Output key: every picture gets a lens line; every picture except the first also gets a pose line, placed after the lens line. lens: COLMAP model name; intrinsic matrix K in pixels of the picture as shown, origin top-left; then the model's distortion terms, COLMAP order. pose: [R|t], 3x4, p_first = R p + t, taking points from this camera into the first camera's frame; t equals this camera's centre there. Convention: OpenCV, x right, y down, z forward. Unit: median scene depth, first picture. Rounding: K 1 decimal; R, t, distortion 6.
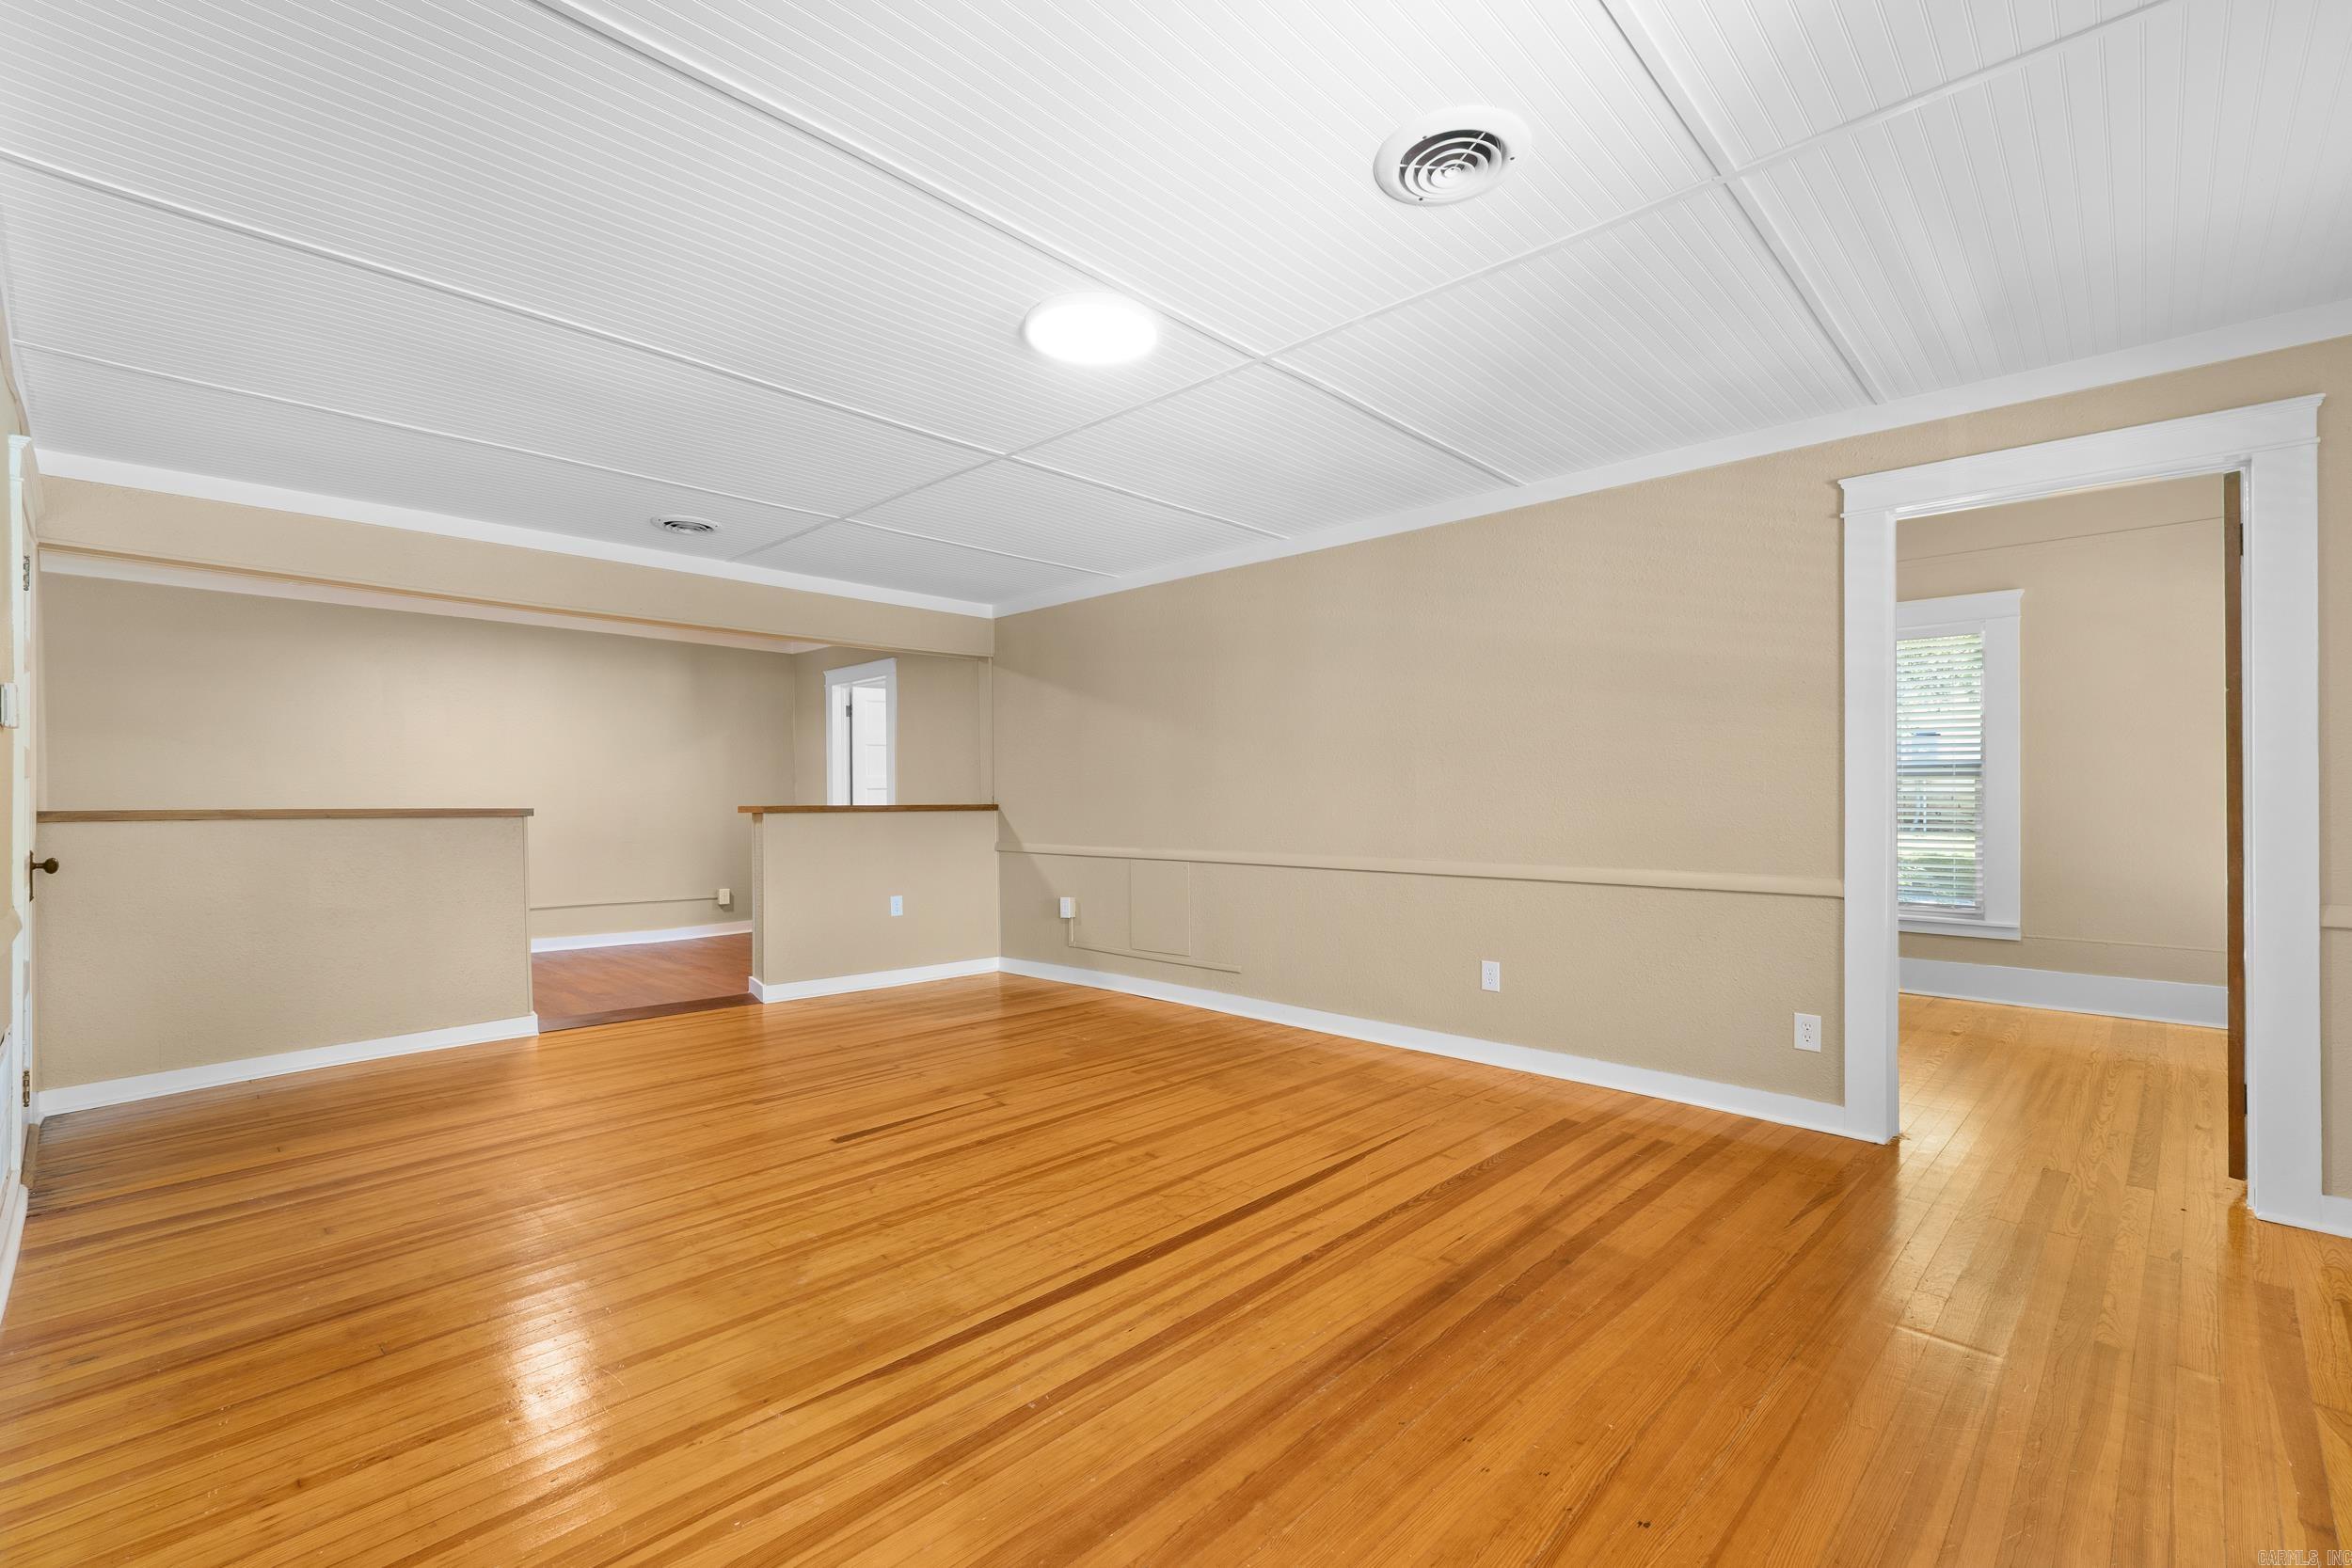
lens RADIAL K [[999.4, 0, 1191.2], [0, 999.4, 795.9], [0, 0, 1]] dist [0.004070, 0.000283]
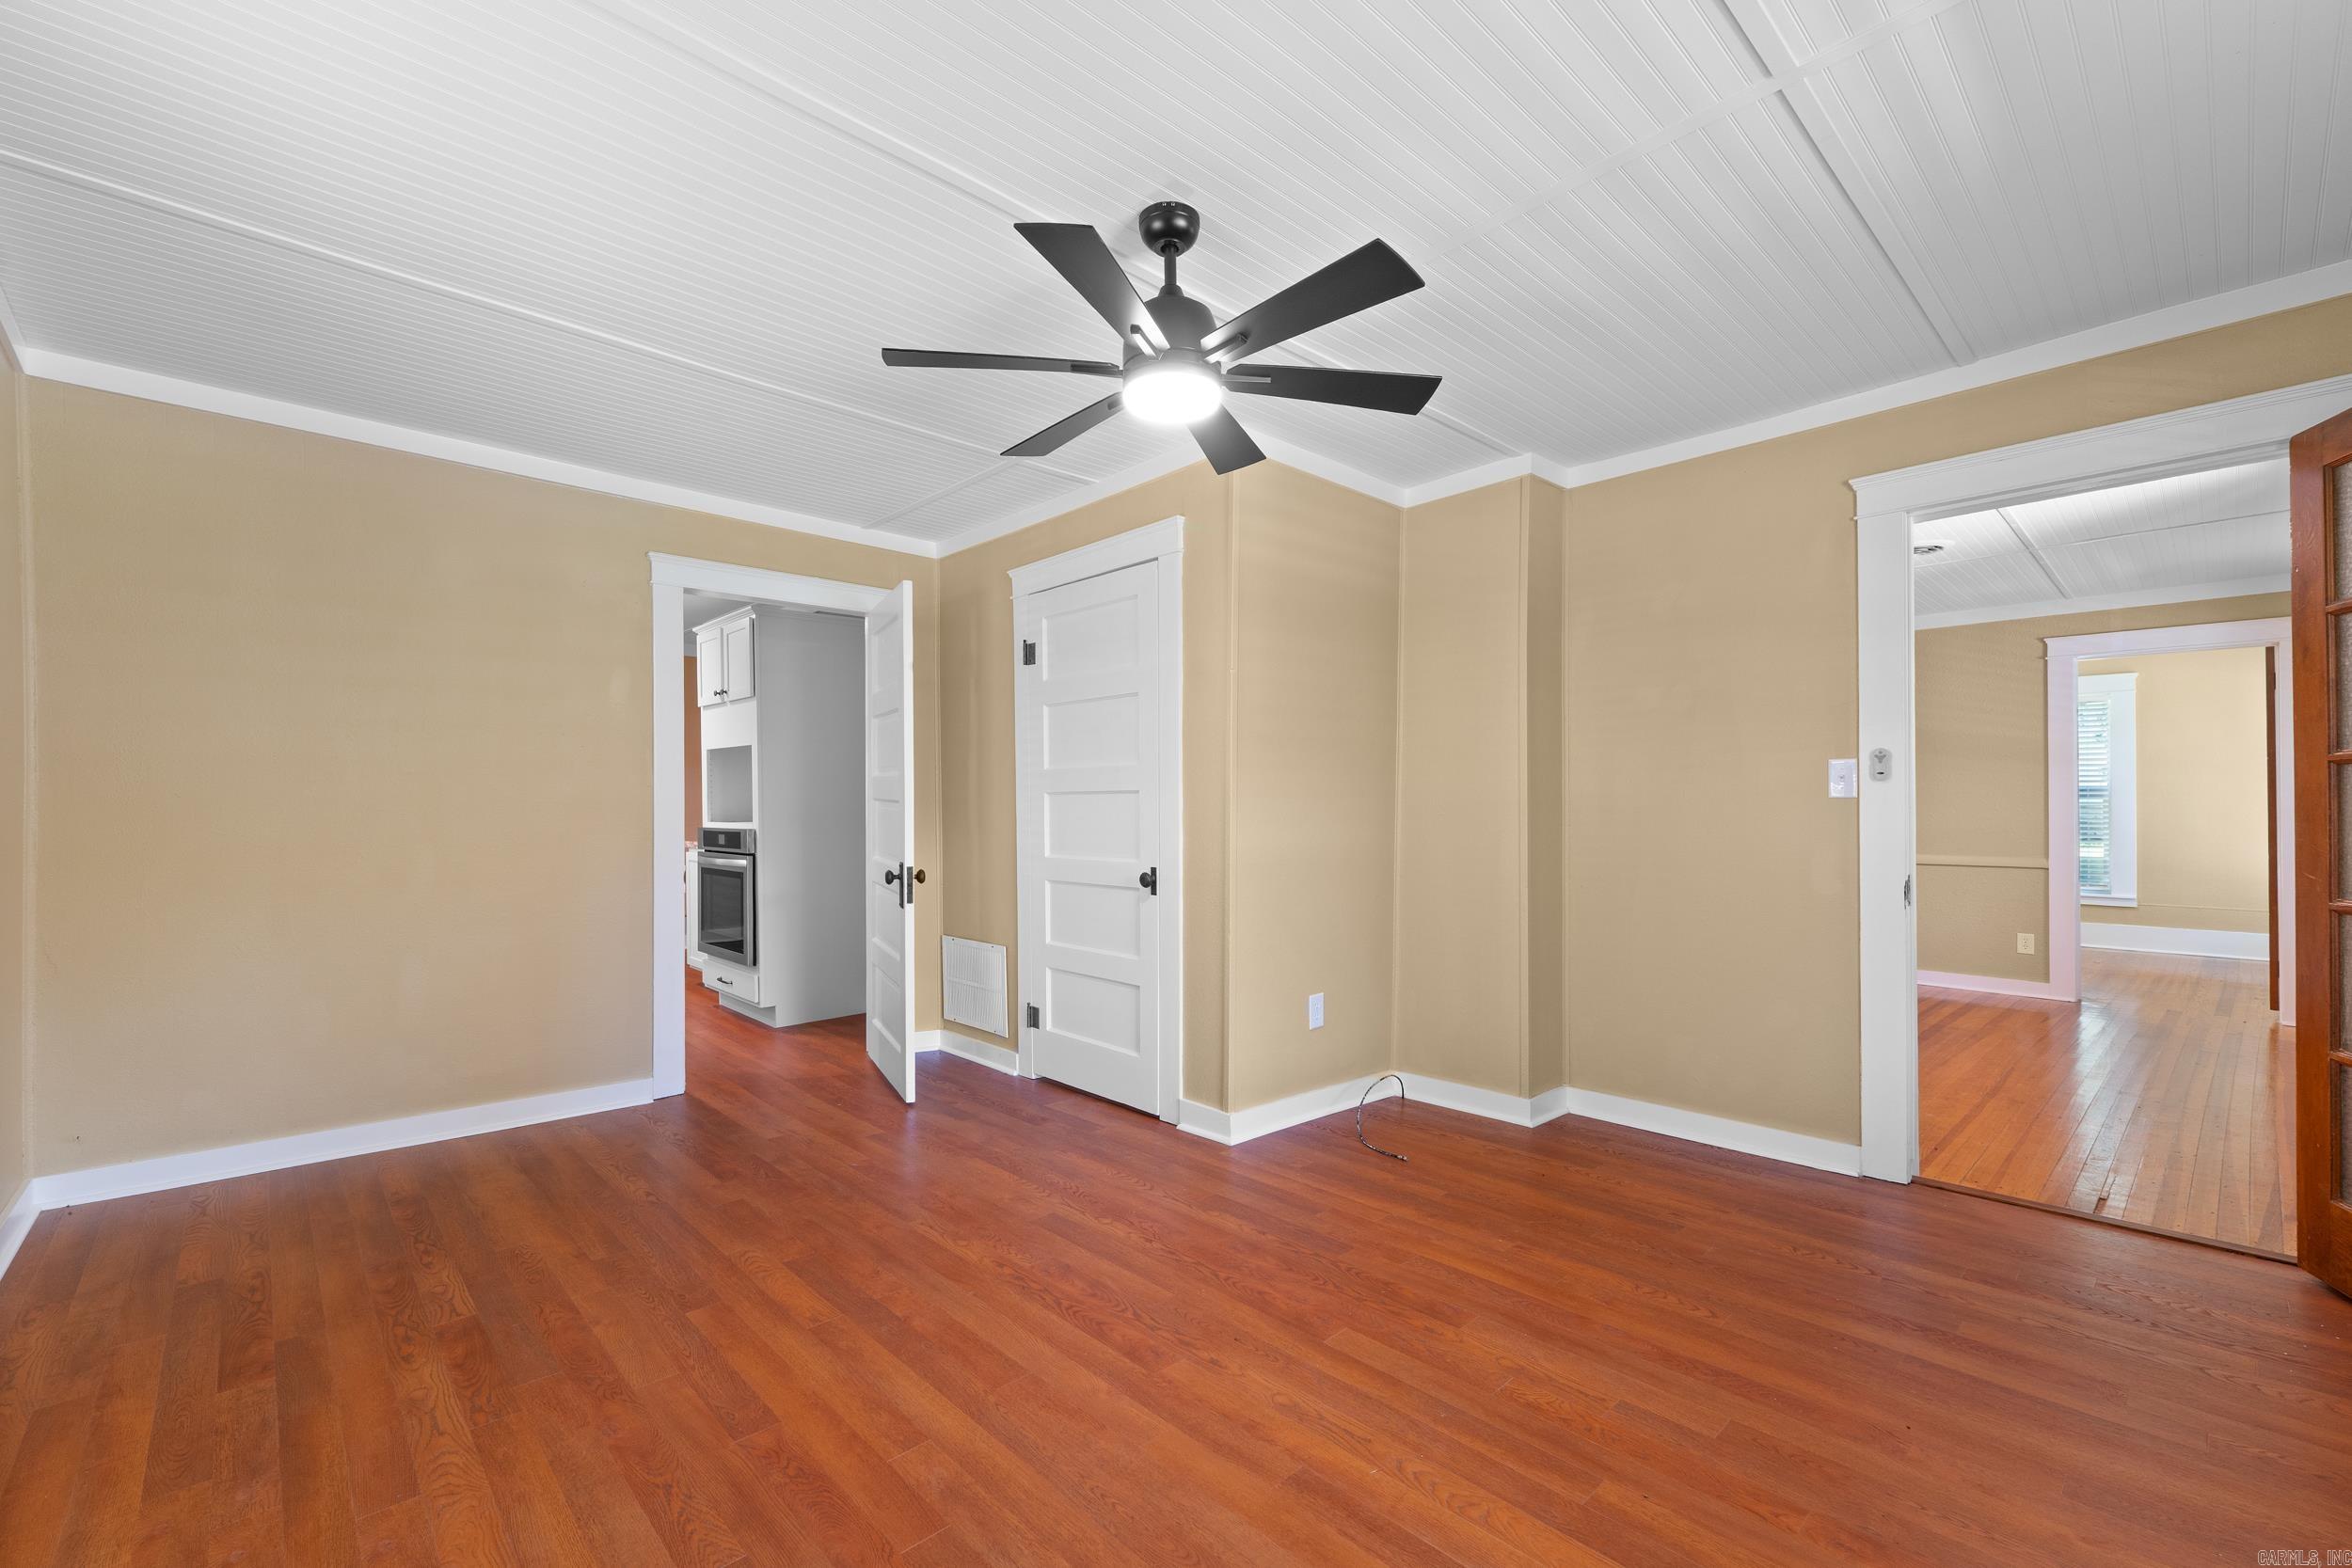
lens RADIAL K [[999.4, 0, 1160.9], [0, 999.4, 794.0], [0, 0, 1]] dist [0.004070, 0.000283]
pose [[0.998454, 0.001741, -0.055559, -0.848087], [-0.002091, 0.999978, -0.006247, -0.018974], [0.055547, 0.006353, 0.998436, -0.900088]]
